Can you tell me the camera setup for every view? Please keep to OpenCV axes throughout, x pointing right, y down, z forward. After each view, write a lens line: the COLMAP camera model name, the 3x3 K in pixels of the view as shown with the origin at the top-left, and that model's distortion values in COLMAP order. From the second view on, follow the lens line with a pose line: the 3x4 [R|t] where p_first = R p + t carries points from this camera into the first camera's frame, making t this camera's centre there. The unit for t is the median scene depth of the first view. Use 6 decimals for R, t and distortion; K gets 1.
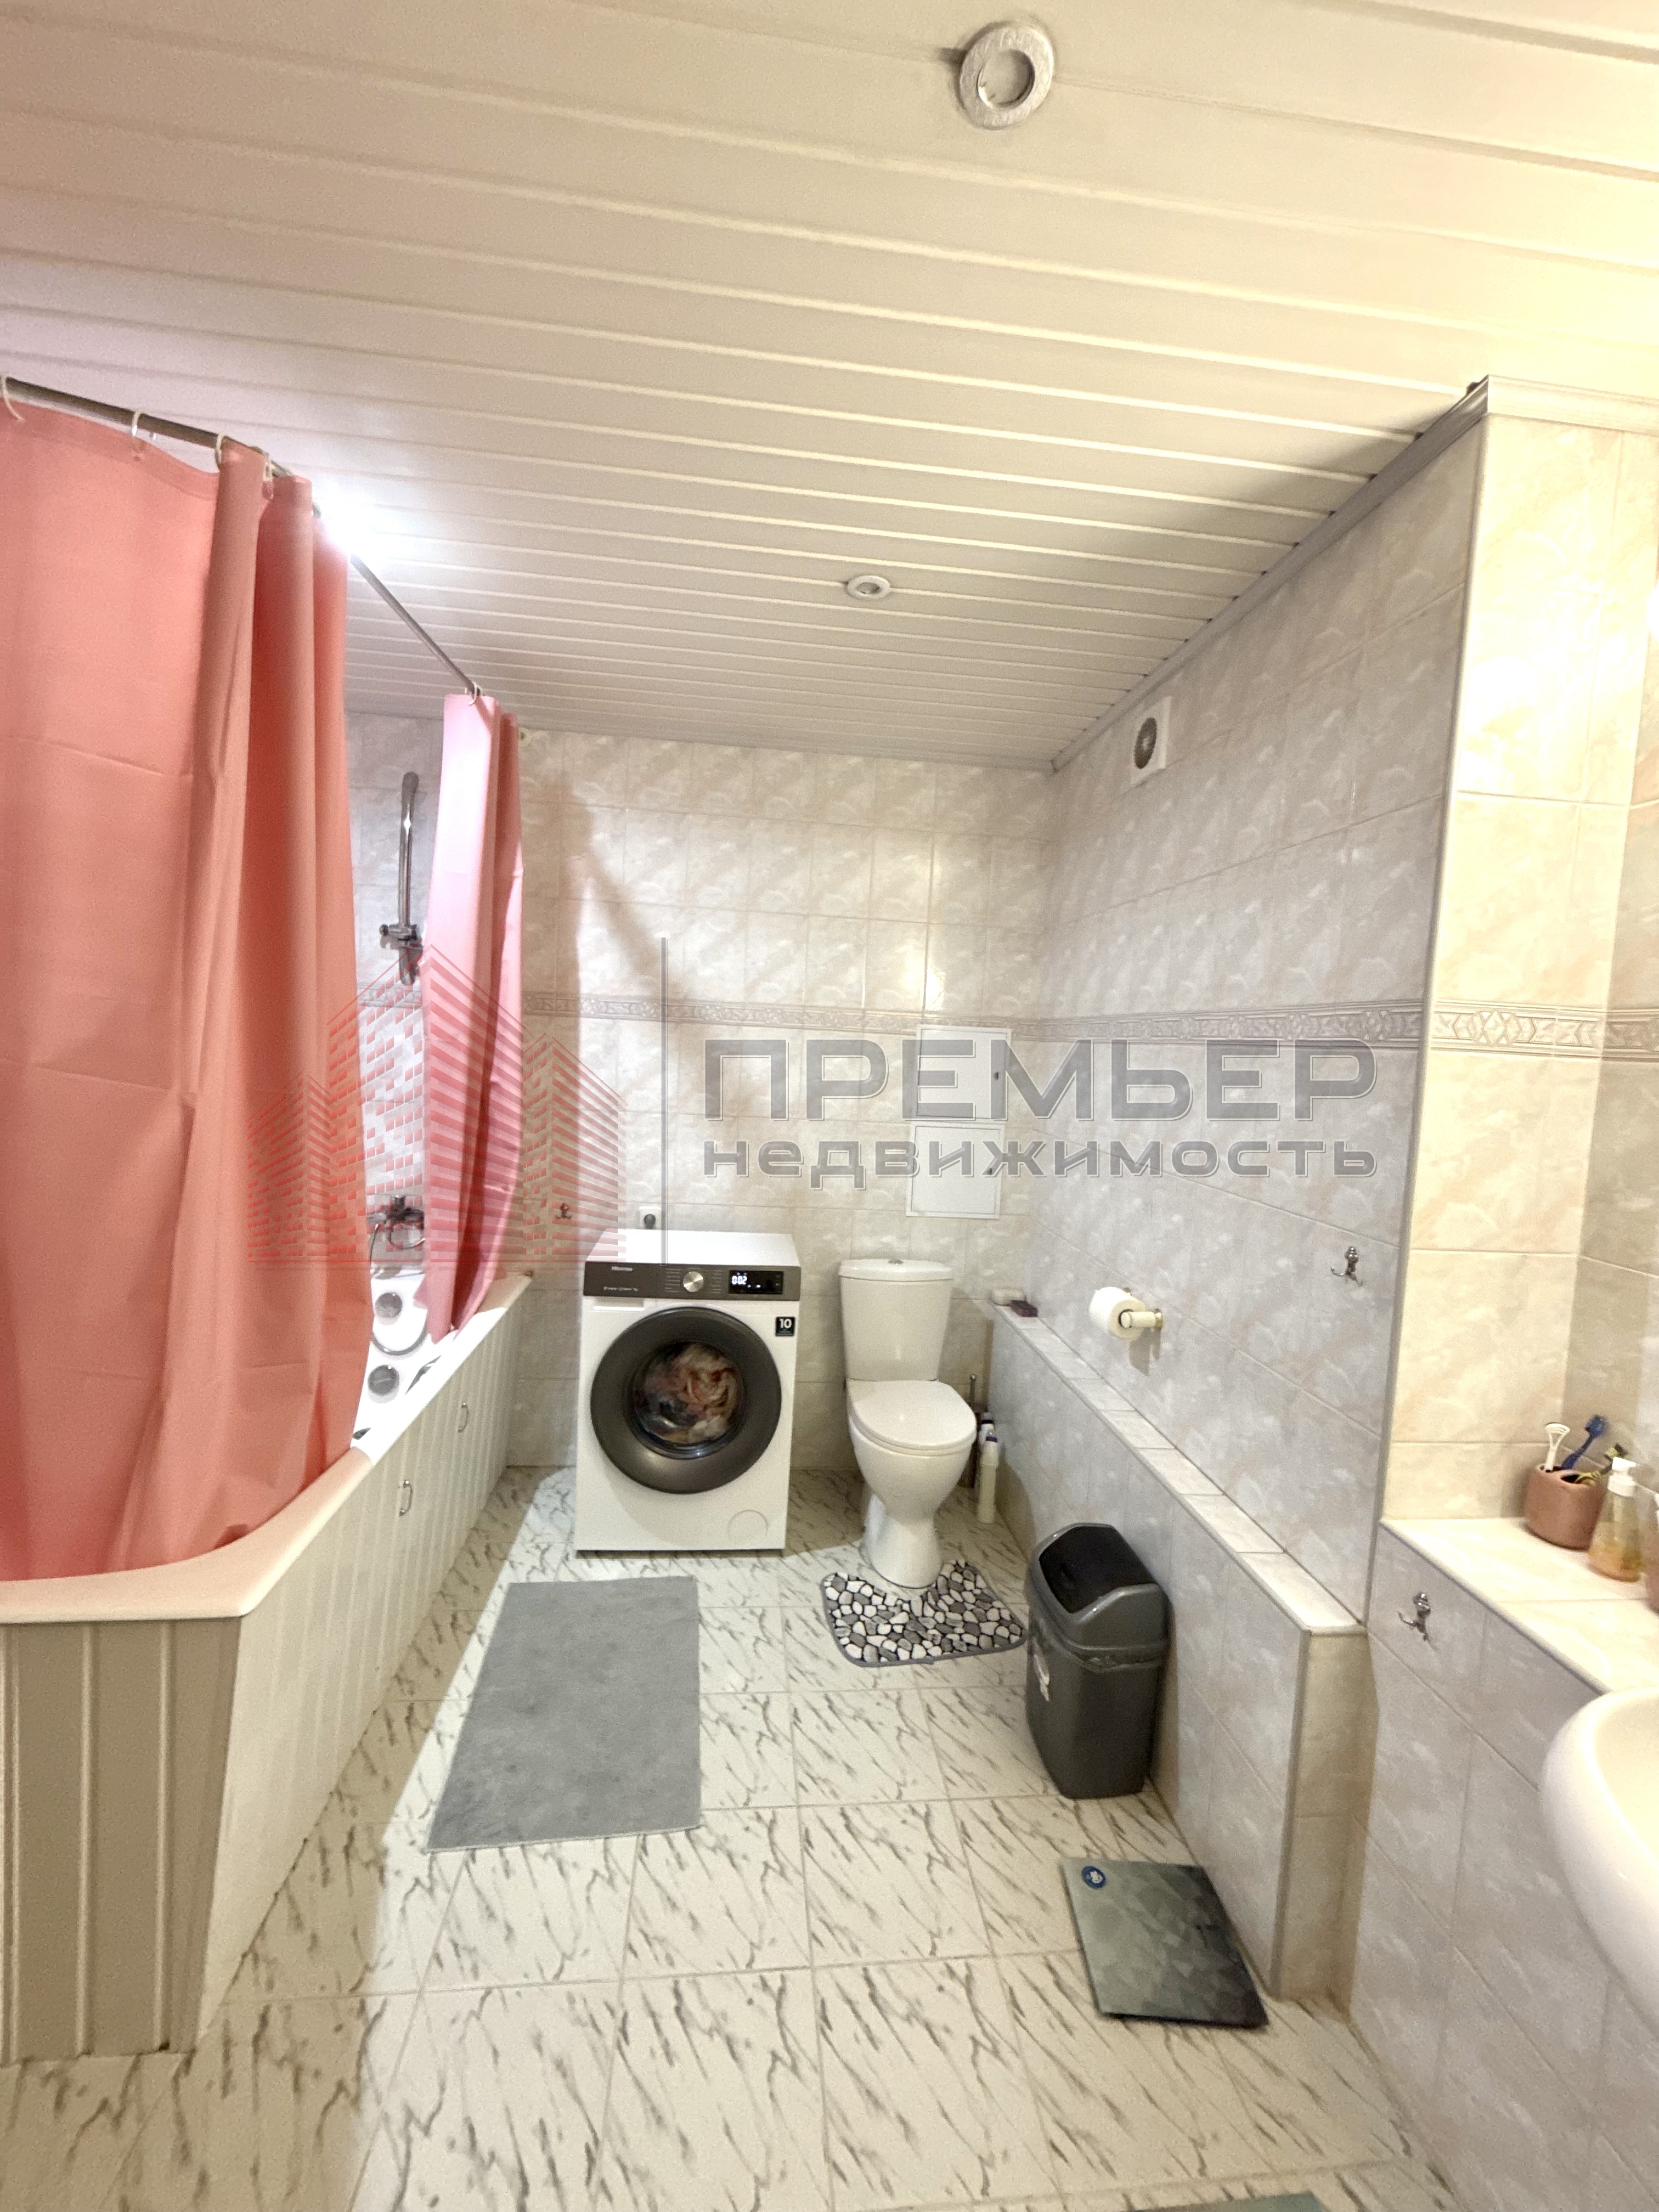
lens RADIAL K [[885.8, 0, 831.3], [0, 885.8, 1102.5], [0, 0, 1]] dist [0.000204, 0.000295]
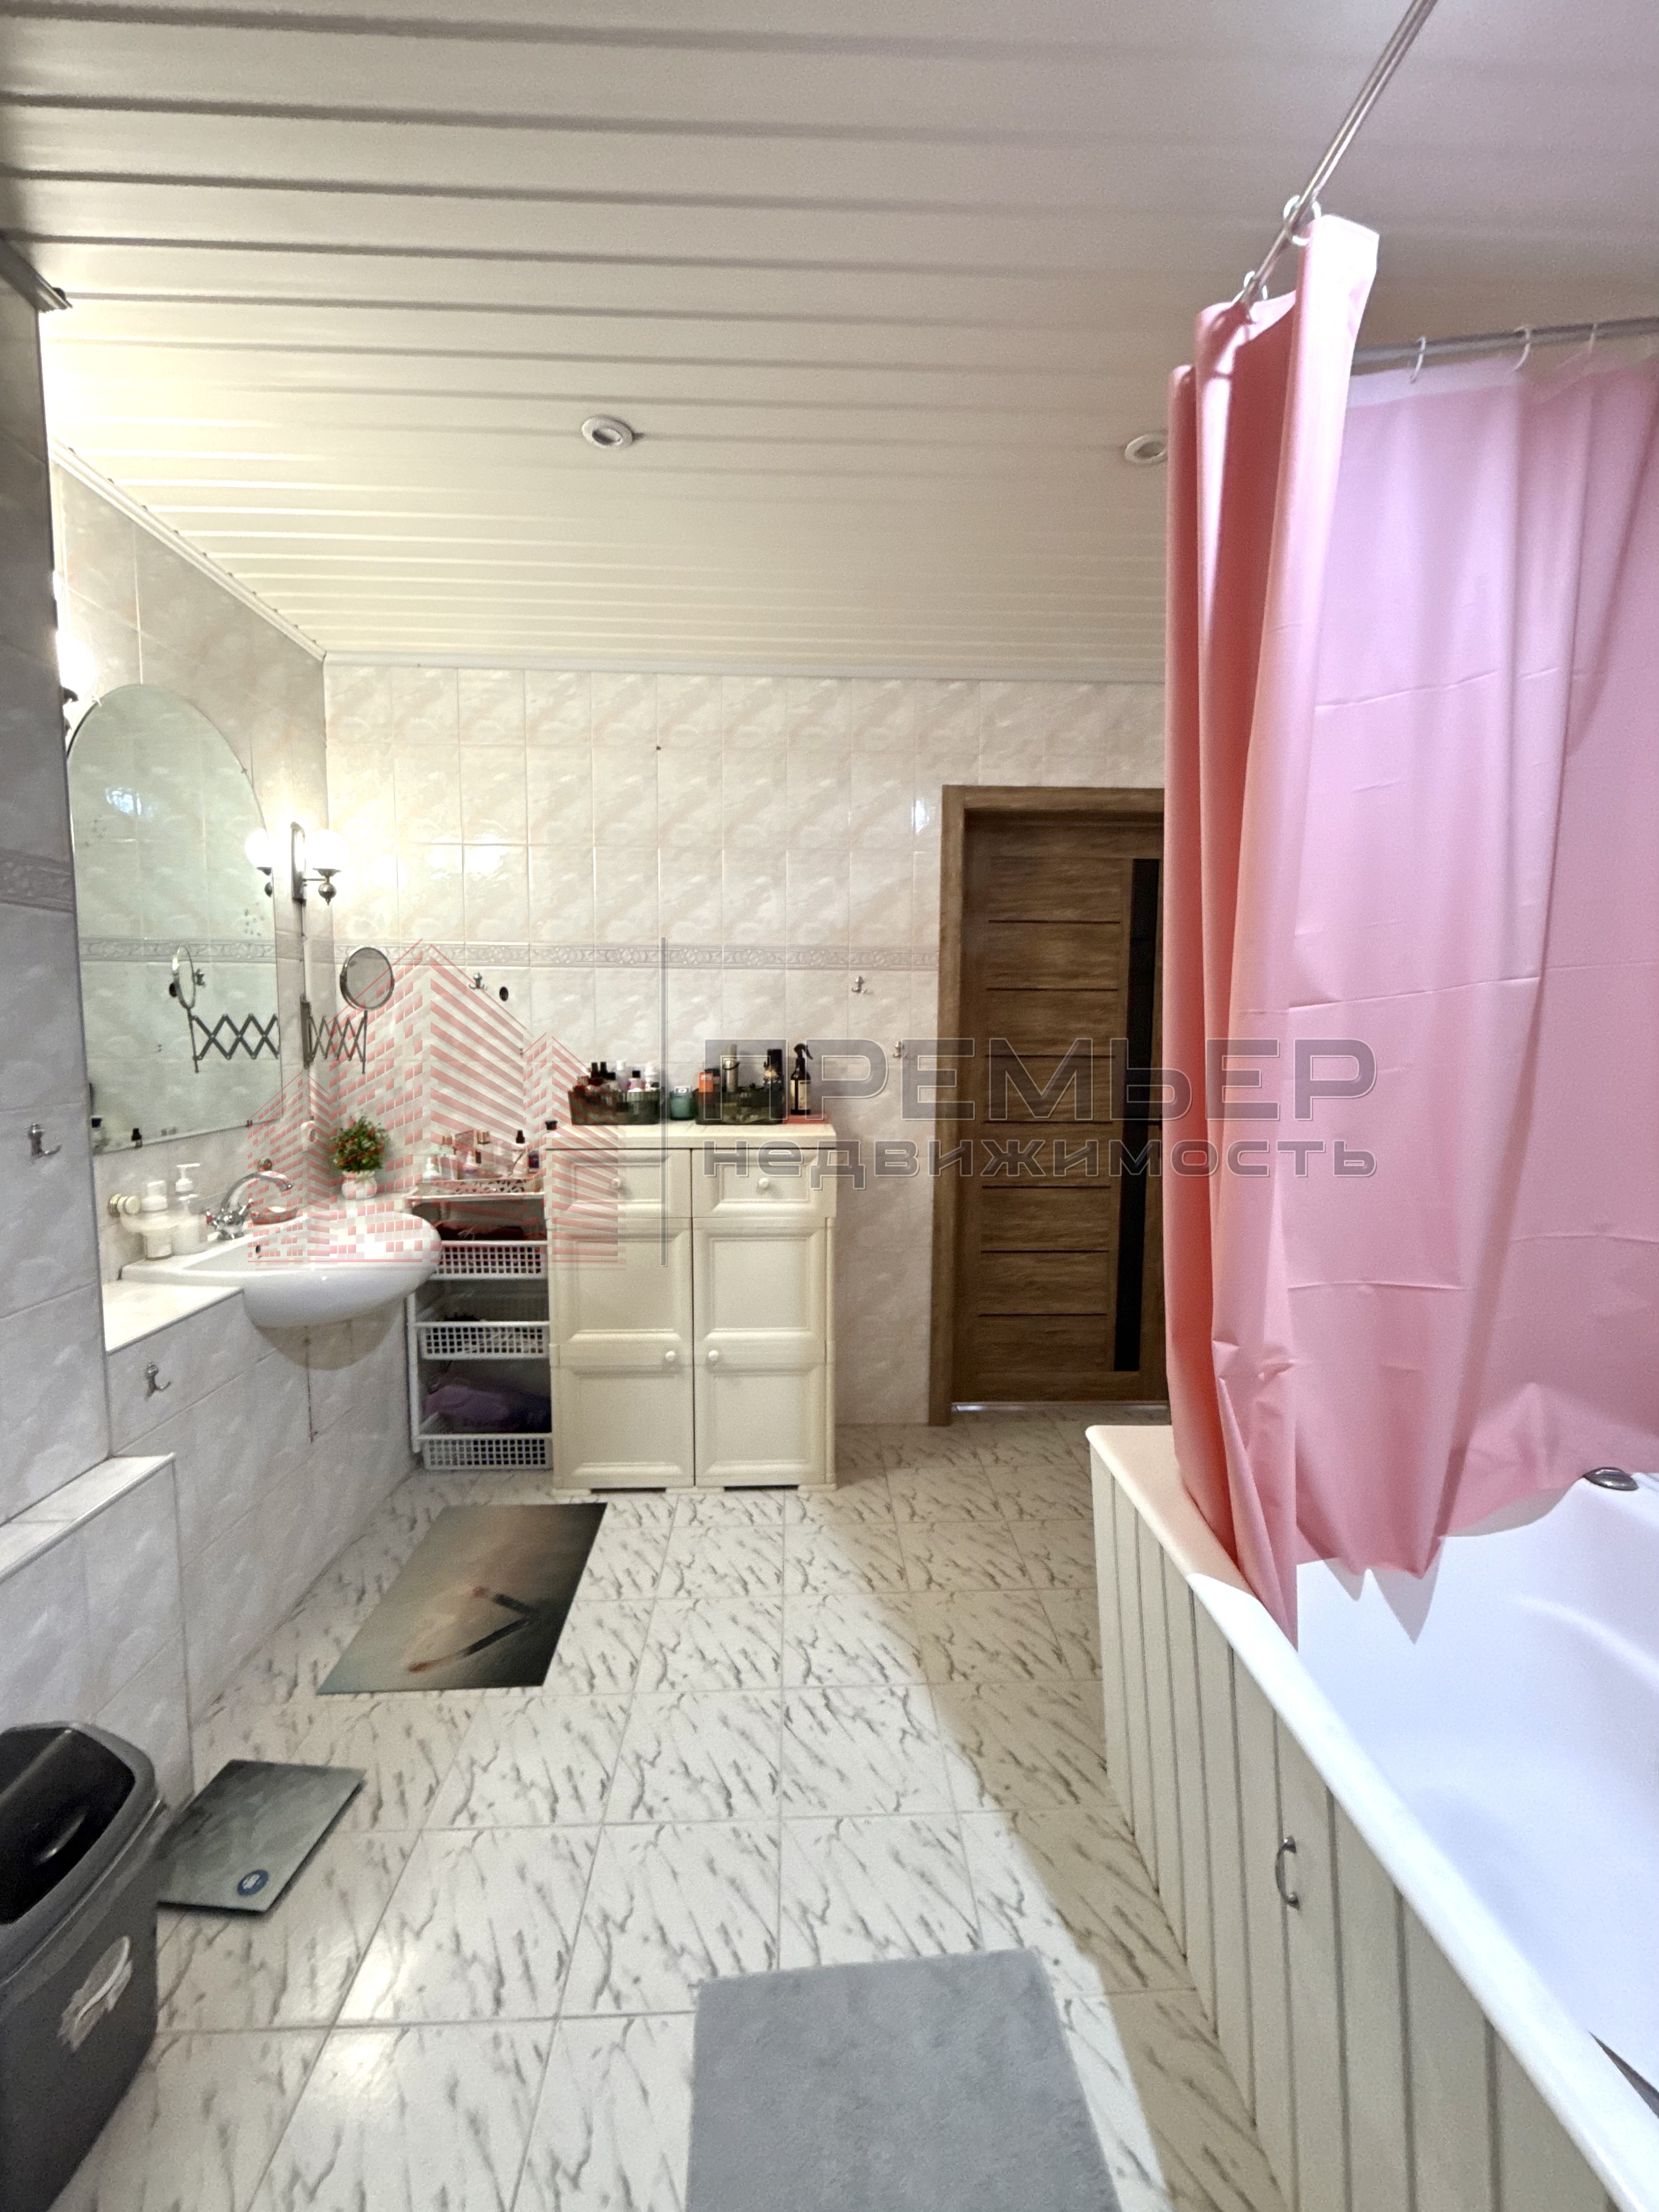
lens RADIAL K [[885.8, 0, 824.2], [0, 885.8, 1124.1], [0, 0, 1]] dist [0.000204, 0.000295]
pose [[-0.995334, -0.070314, 0.066078, -0.240848], [-0.057635, 0.982470, 0.177285, -0.035601], [-0.077385, 0.172649, -0.981939, 1.528195]]
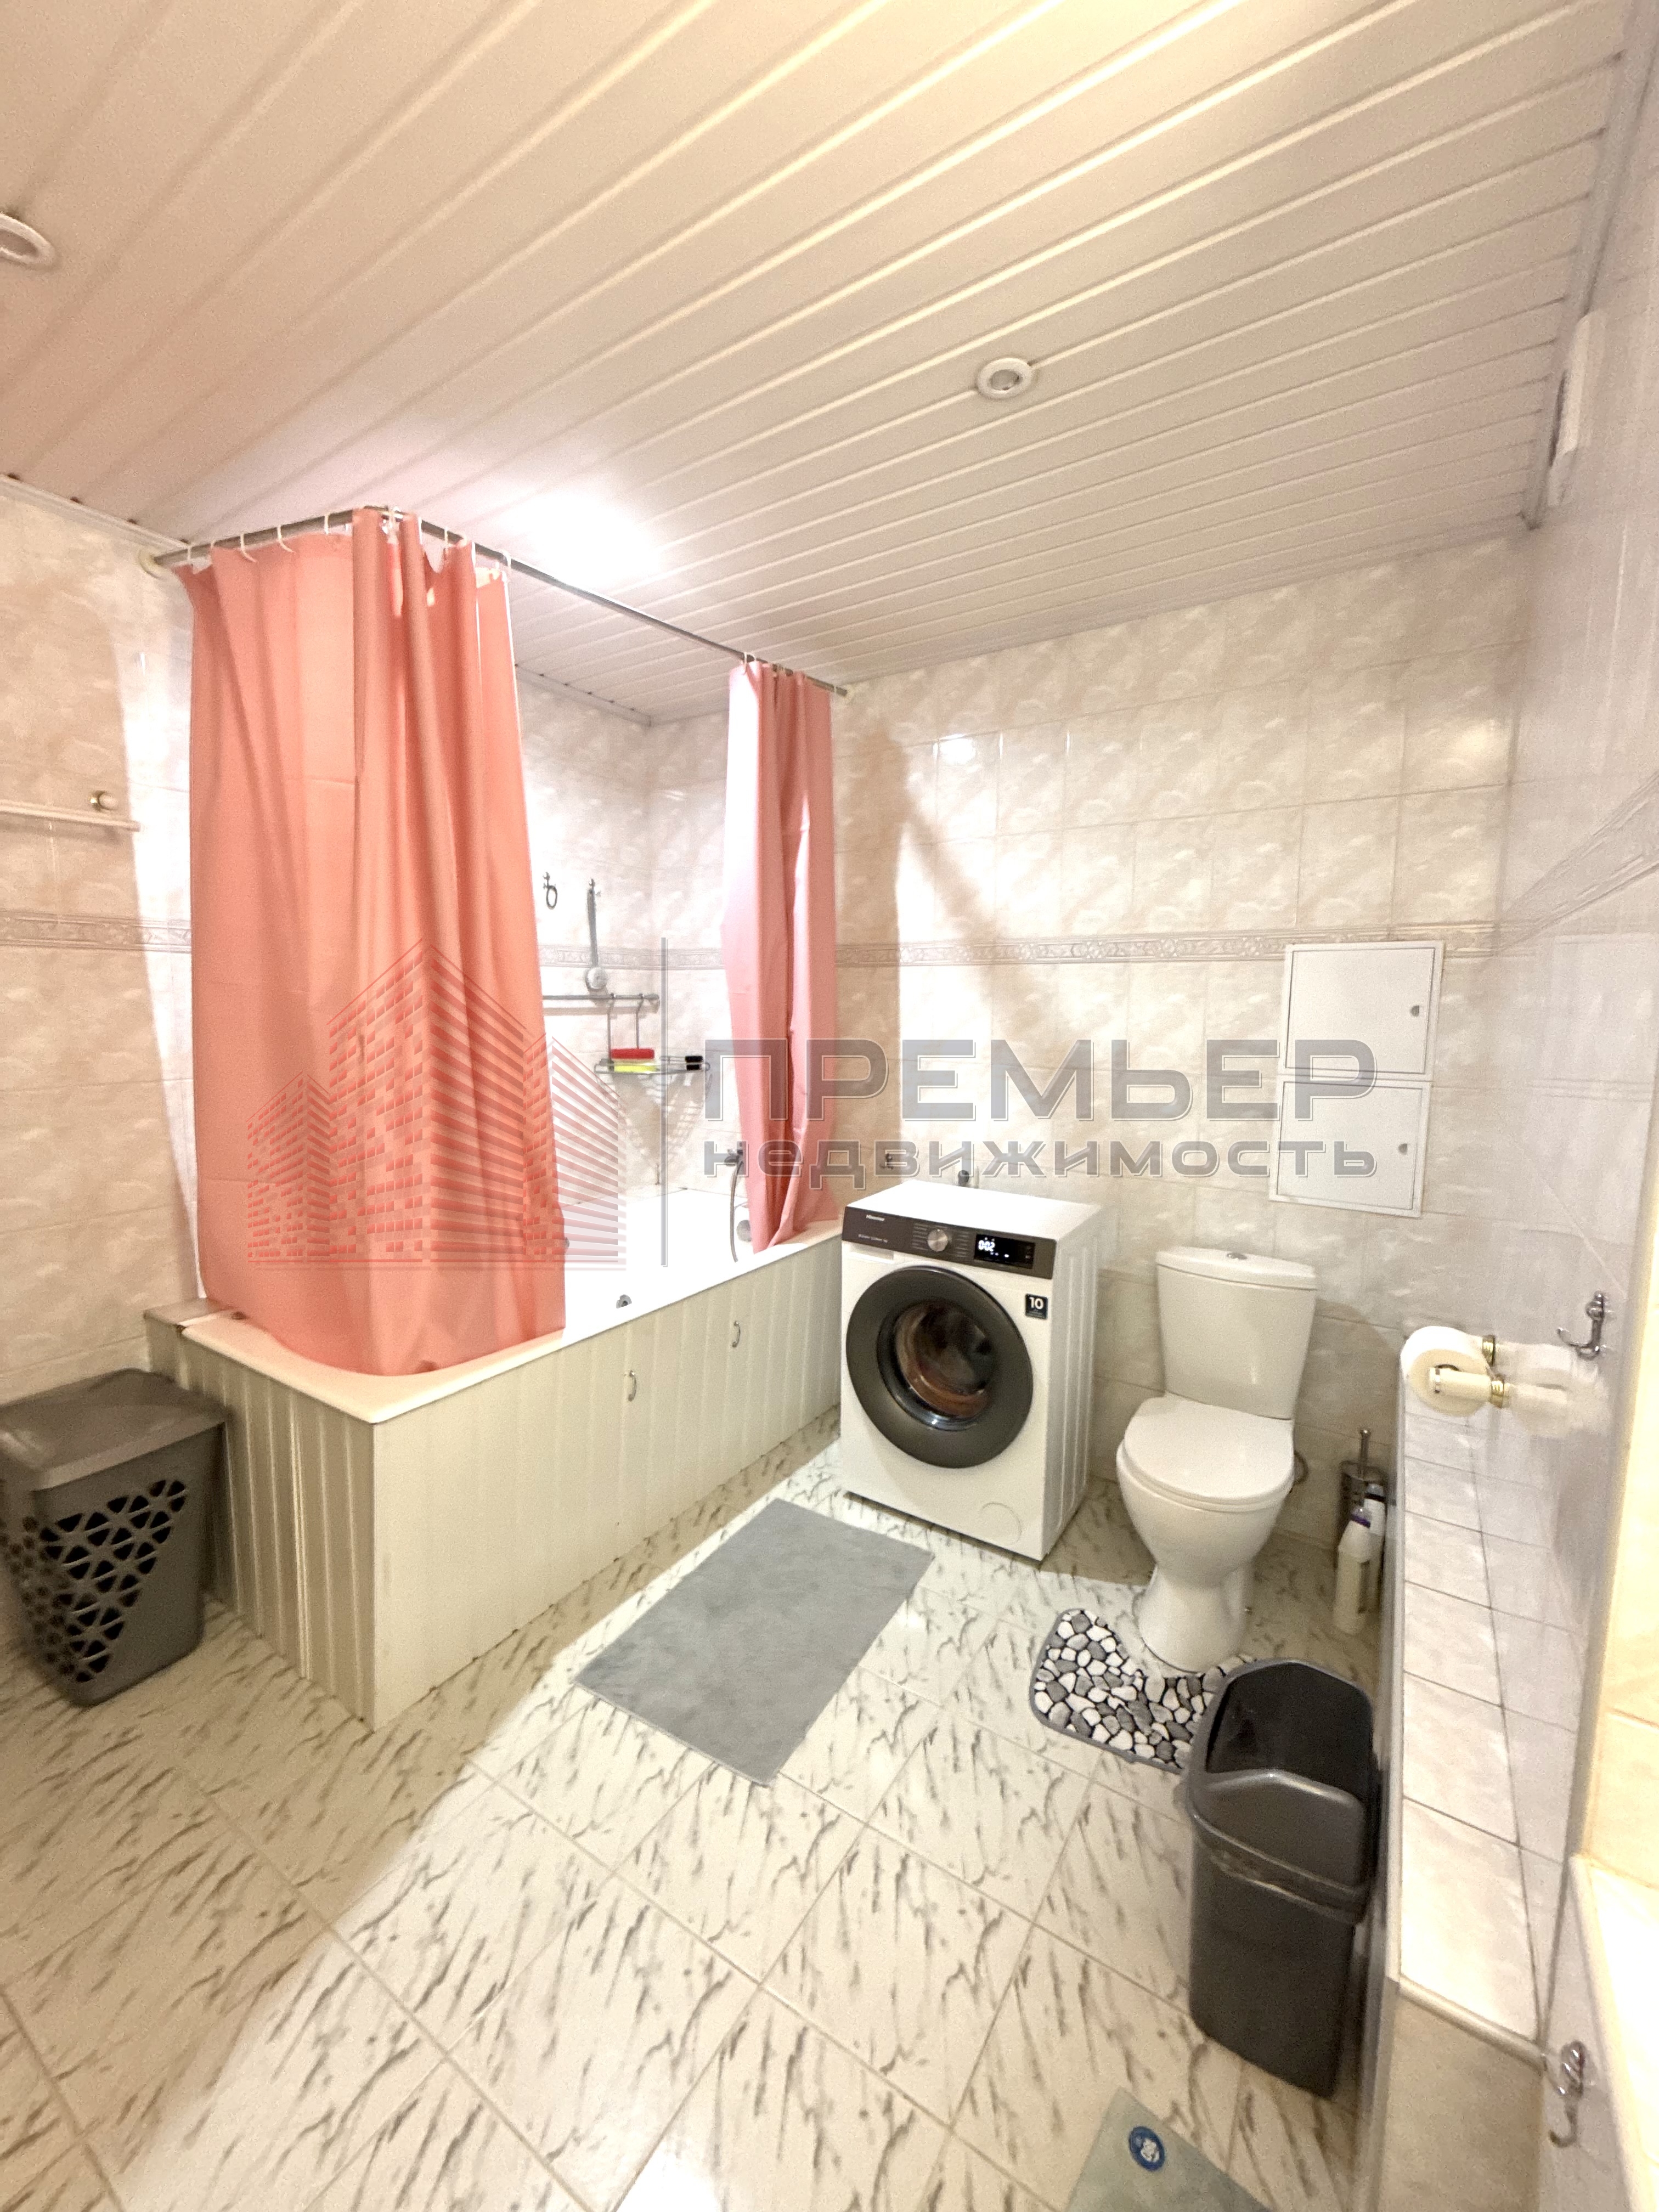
lens RADIAL K [[885.8, 0, 832.5], [0, 885.8, 1104.0], [0, 0, 1]] dist [0.000204, 0.000295]
pose [[0.773364, 0.028234, -0.633333, 0.473442], [-0.009001, 0.999396, 0.033562, 0.040862], [0.633898, -0.020255, 0.773152, 0.301047]]
